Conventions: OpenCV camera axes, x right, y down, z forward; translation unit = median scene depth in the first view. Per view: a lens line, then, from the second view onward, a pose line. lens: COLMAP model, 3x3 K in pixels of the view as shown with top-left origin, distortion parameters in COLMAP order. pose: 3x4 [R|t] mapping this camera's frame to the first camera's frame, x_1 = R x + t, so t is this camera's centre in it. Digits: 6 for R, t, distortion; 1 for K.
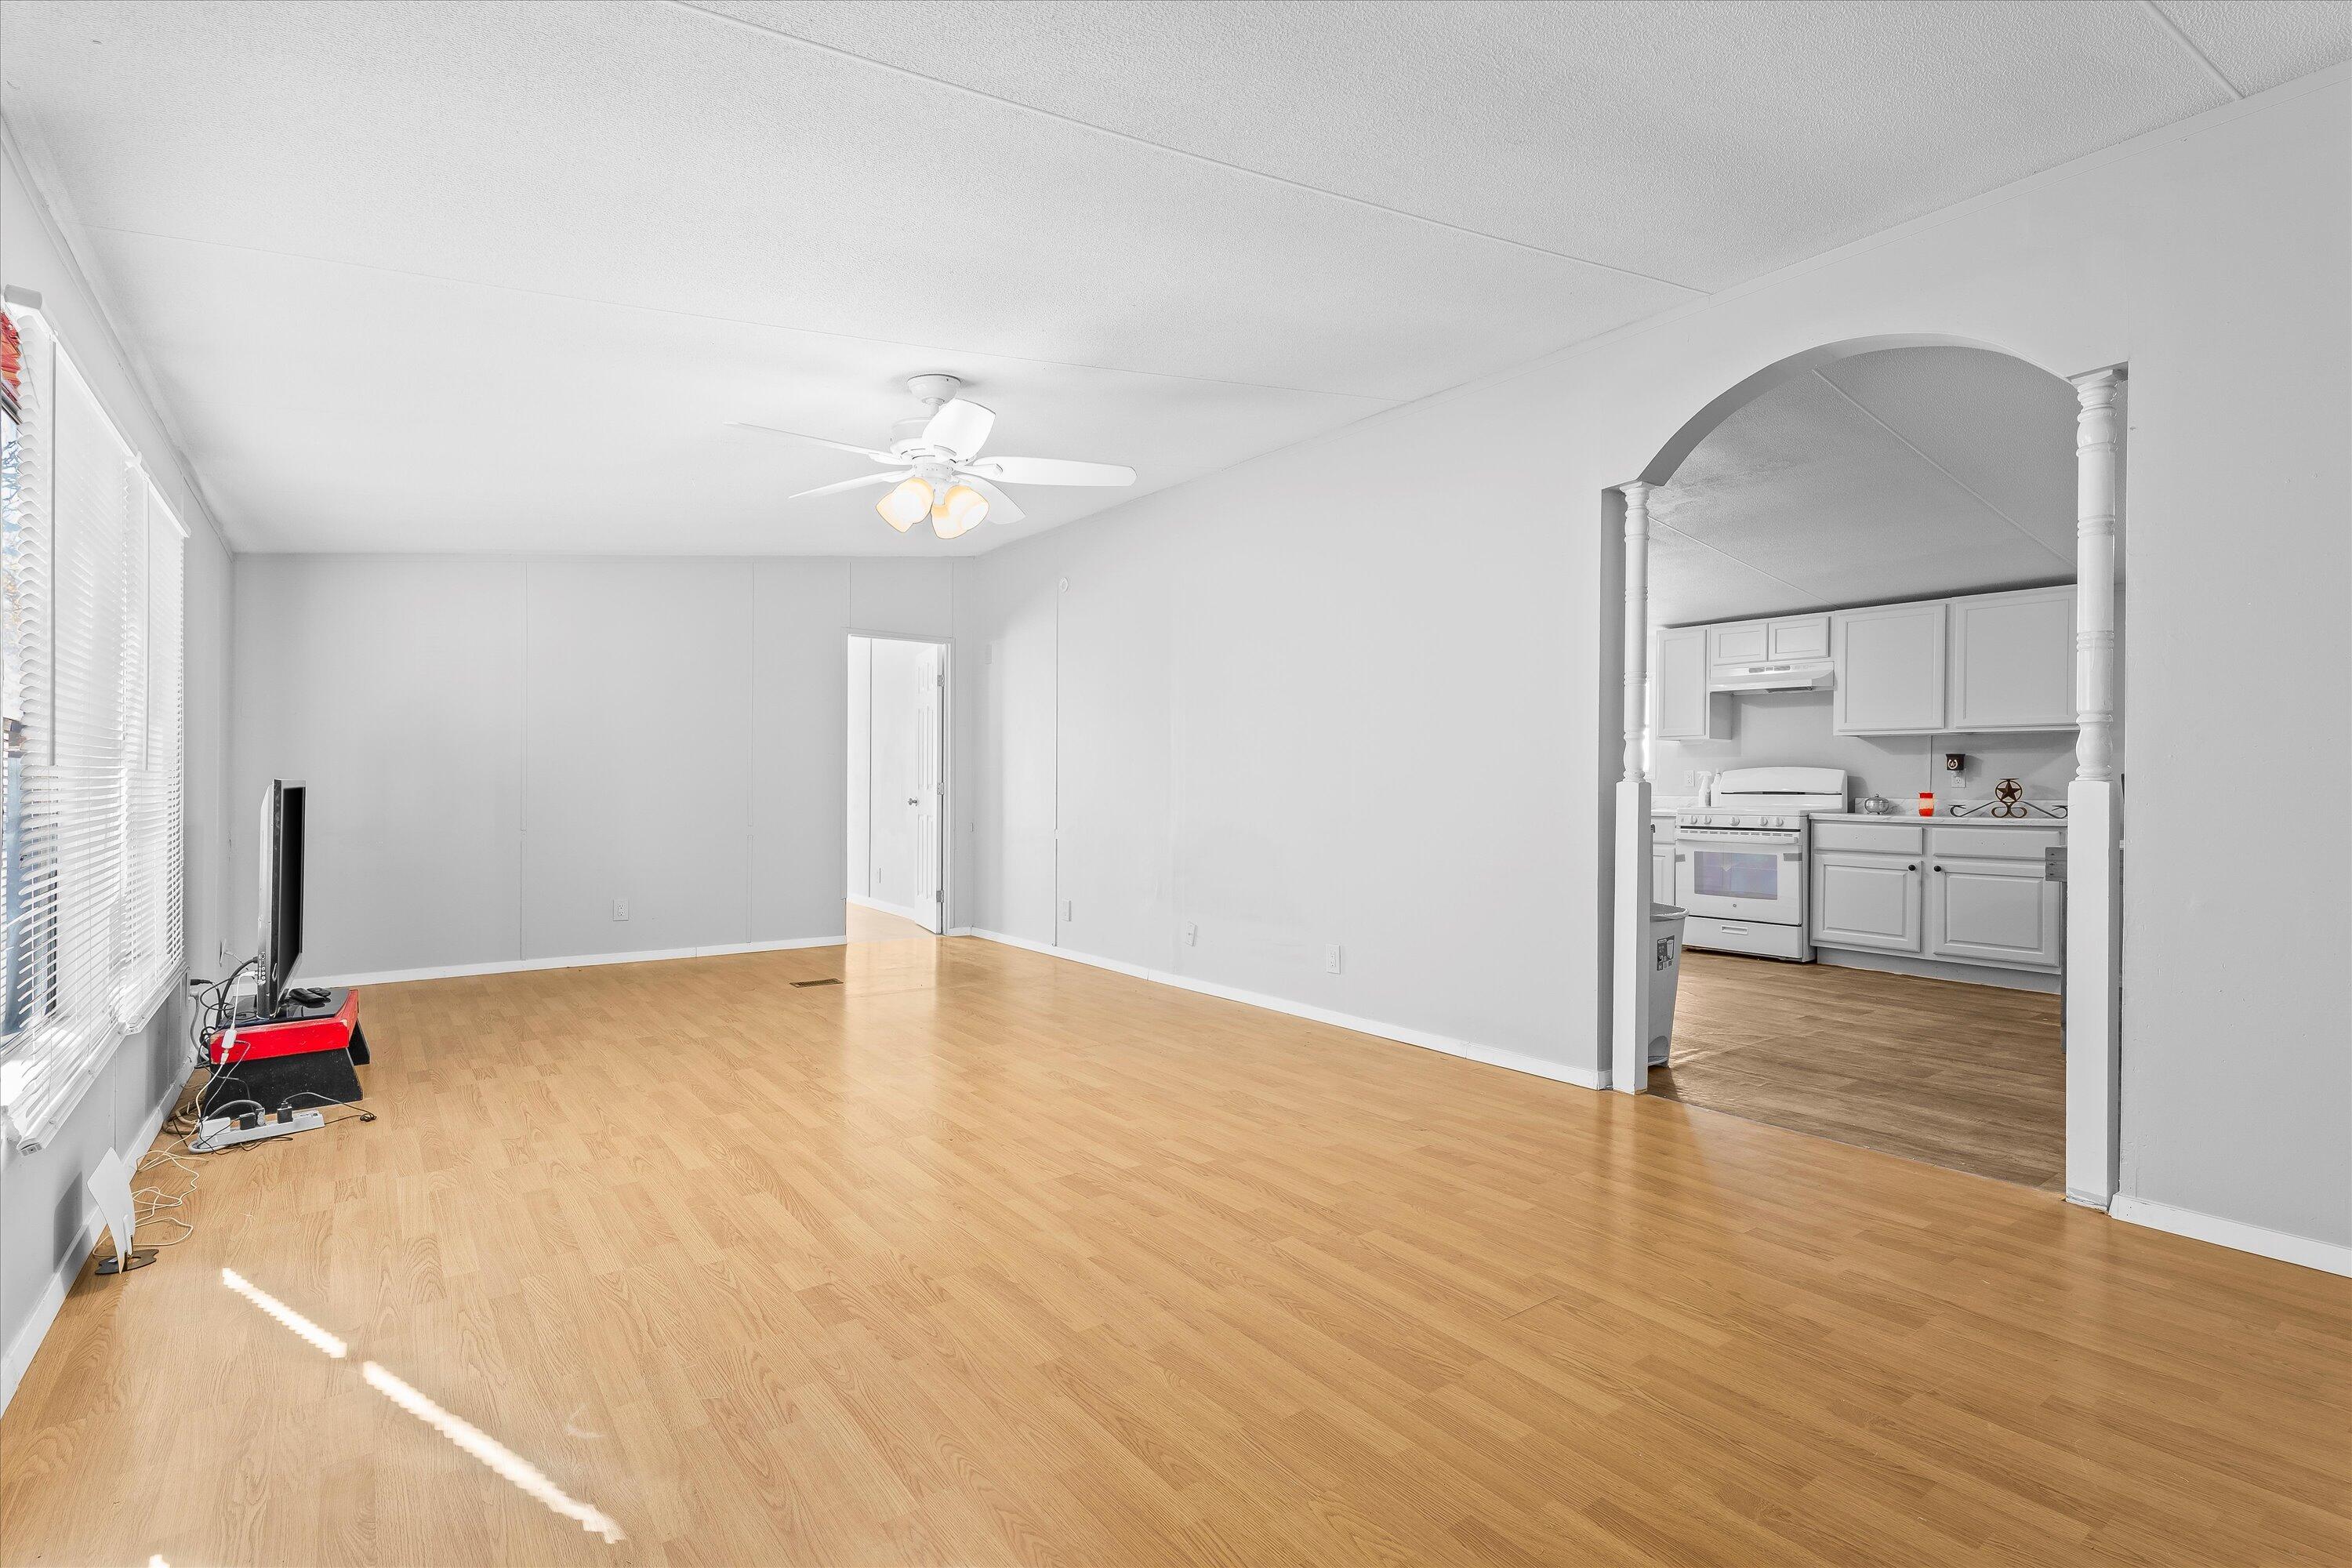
lens RADIAL K [[1095.5, 0, 1176.0], [0, 1095.5, 784.0], [0, 0, 1]] dist [0.001345, 0.000351]
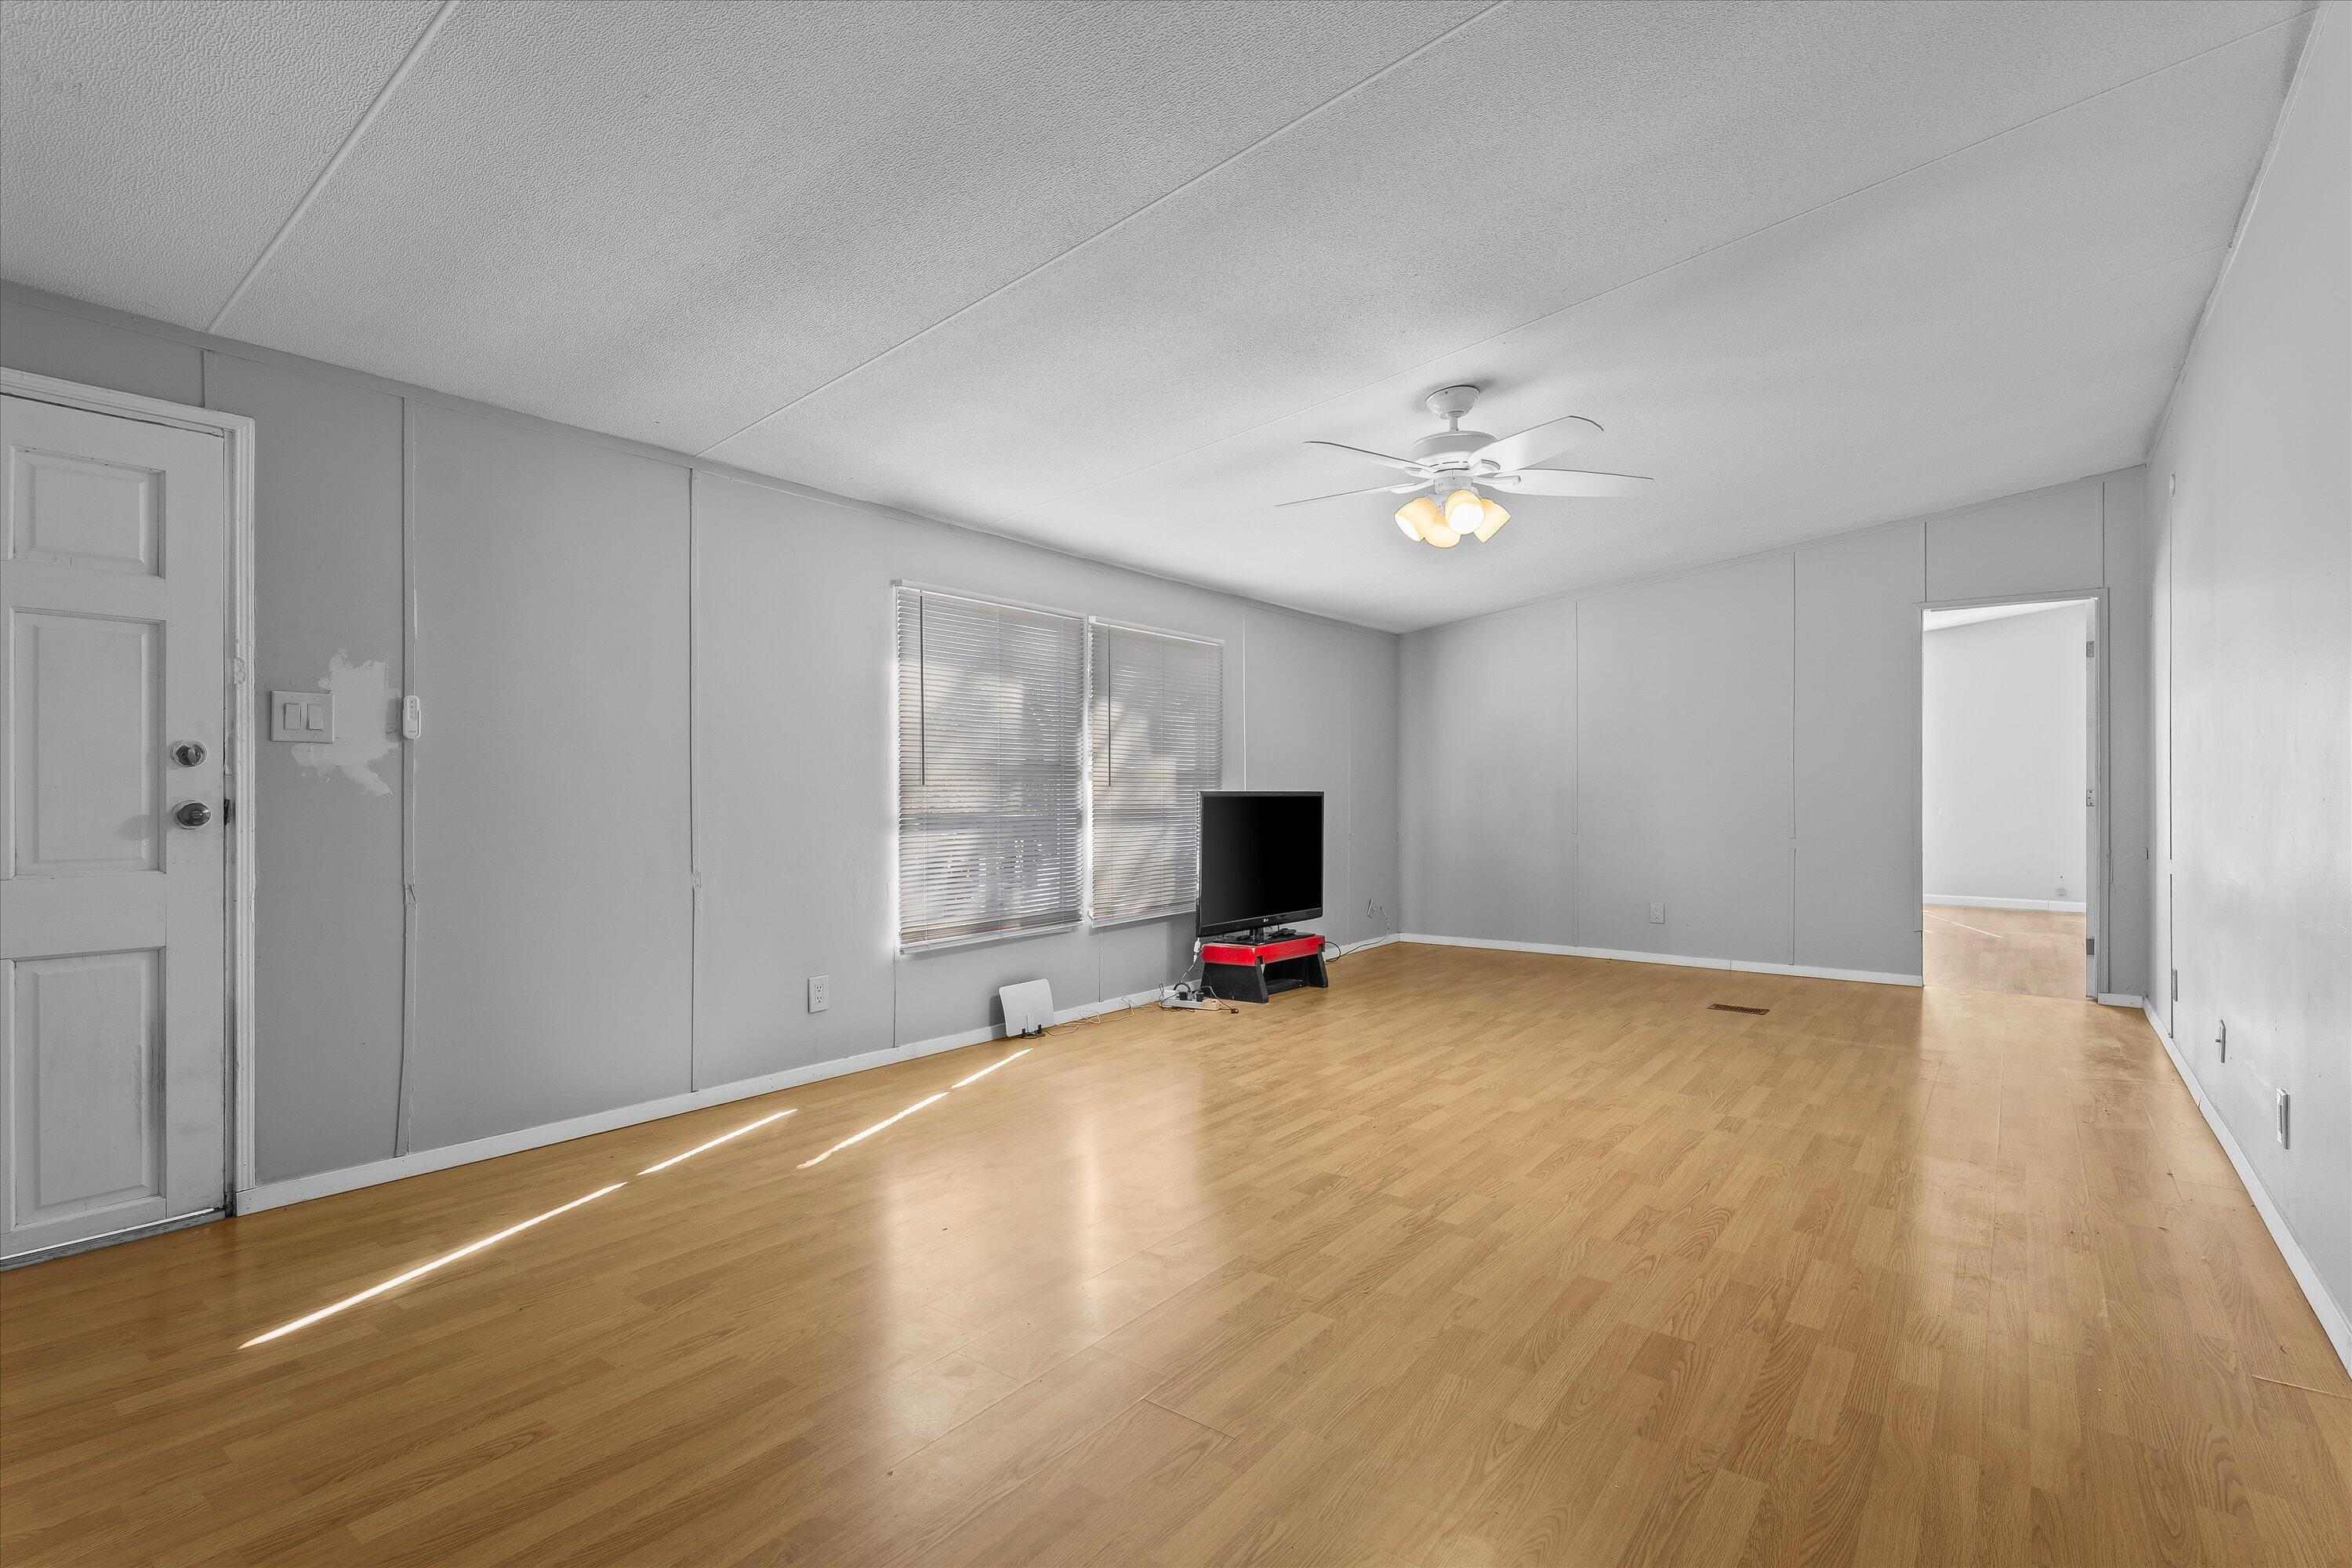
lens RADIAL K [[1111.4, 0, 1176.0], [0, 1111.4, 784.0], [0, 0, 1]] dist [-0.001160, 0.000108]
pose [[0.275021, -0.015416, -0.961315, 0.775430], [0.005070, 0.999881, -0.014584, 0.008938], [0.961425, -0.000863, 0.275066, 0.521986]]
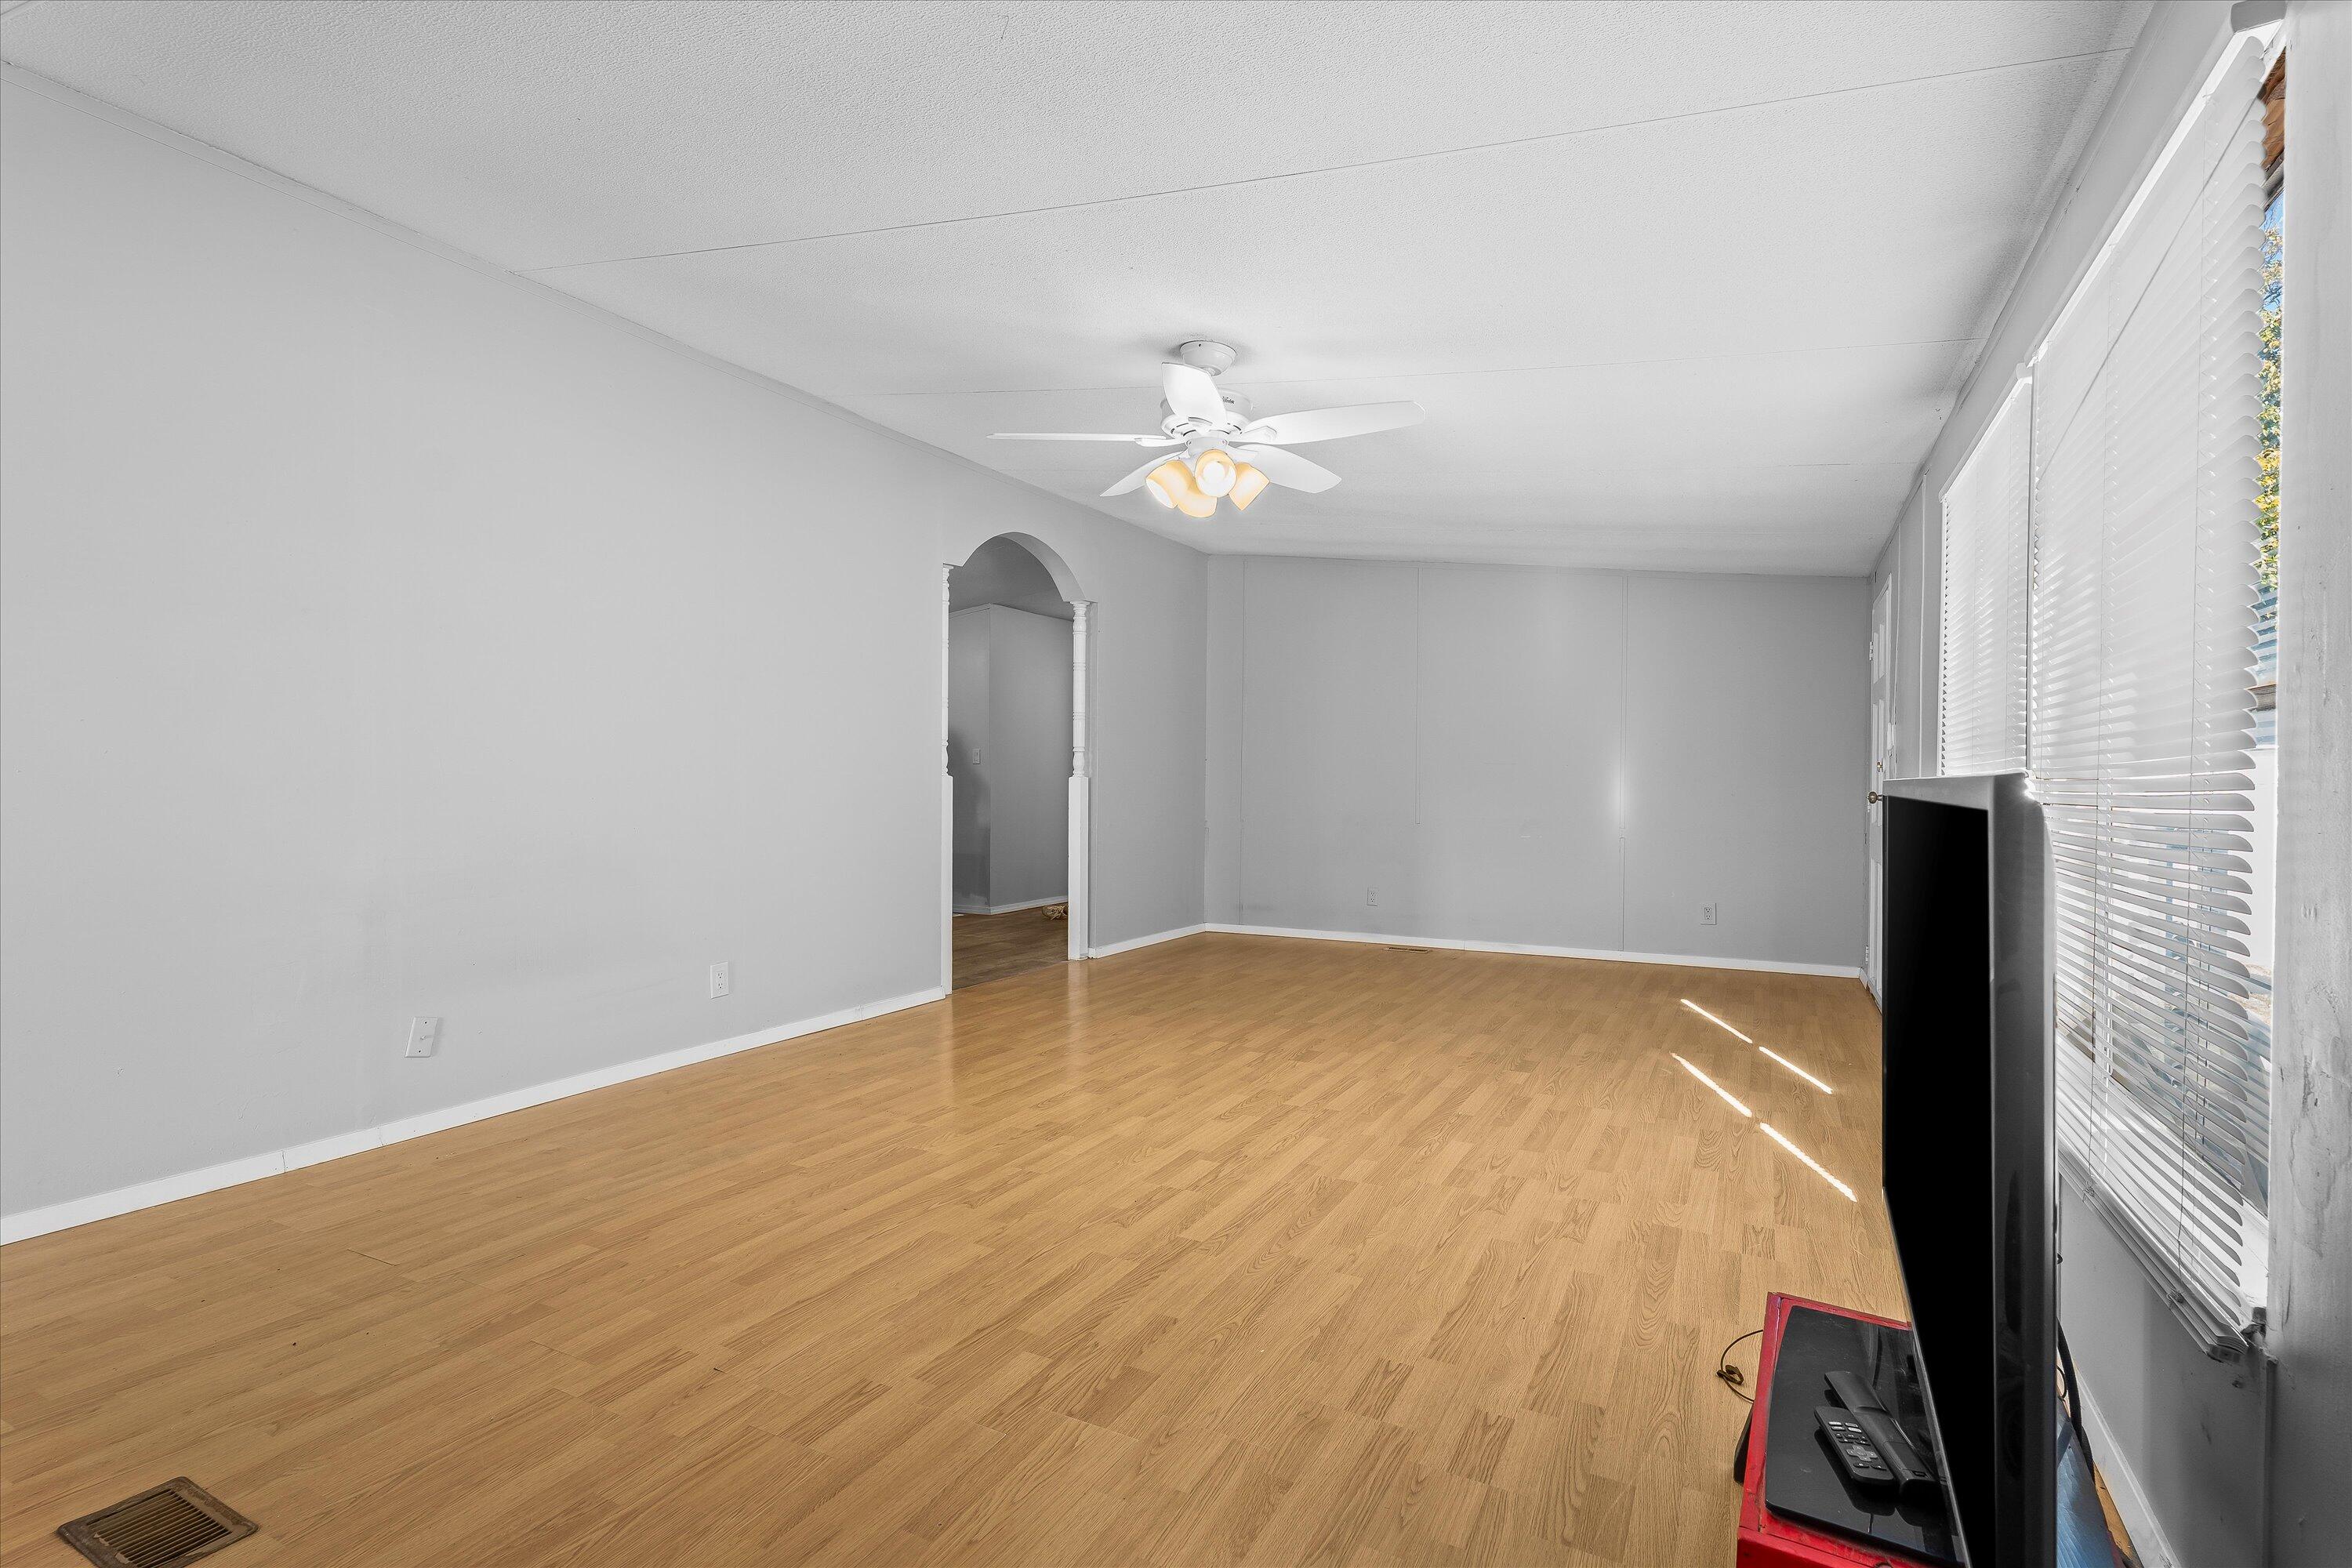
lens RADIAL K [[1111.4, 0, 1176.0], [0, 1111.4, 784.0], [0, 0, 1]] dist [-0.001160, 0.000108]
pose [[-0.427555, -0.008418, 0.903950, -1.191571], [-0.009460, 0.999944, 0.004838, -0.000845], [-0.903940, -0.006483, -0.427611, 1.587622]]
